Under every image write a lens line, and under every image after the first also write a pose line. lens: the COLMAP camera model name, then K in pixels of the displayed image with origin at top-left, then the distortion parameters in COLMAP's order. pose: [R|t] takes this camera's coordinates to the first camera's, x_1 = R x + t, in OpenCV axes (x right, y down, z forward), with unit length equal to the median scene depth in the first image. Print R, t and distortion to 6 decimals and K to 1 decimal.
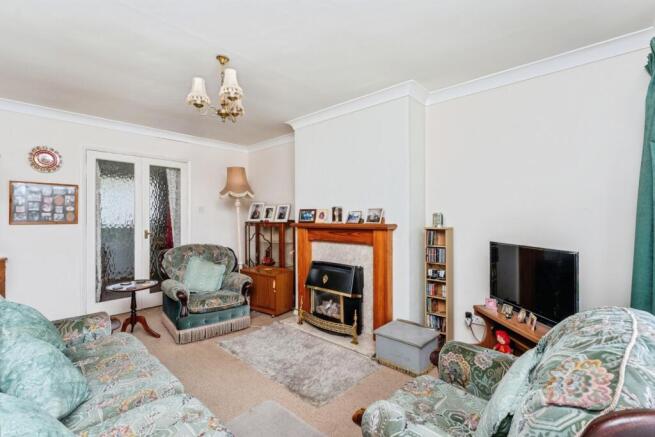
lens RADIAL K [[290.4, 0, 327.5], [0, 290.4, 218.5], [0, 0, 1]] dist [0.000489, 0.000072]
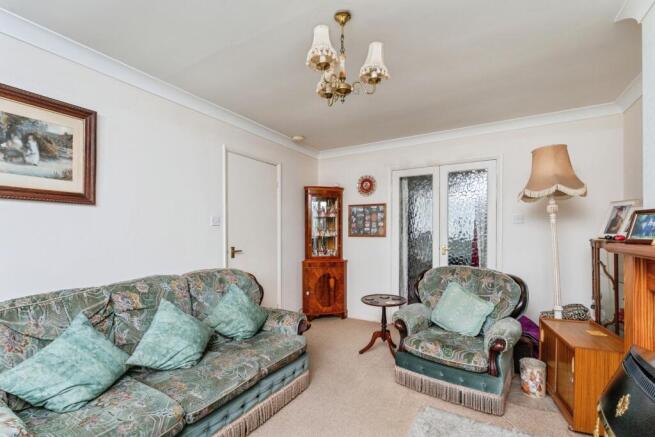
lens RADIAL K [[295.6, 0, 327.3], [0, 295.6, 232.5], [0, 0, 1]] dist [-0.000365, 0.000157]
pose [[0.199626, 0.001877, -0.979870, 0.252708], [-0.000811, 0.999998, 0.001750, -0.001127], [0.979872, 0.000446, 0.199627, 0.548972]]
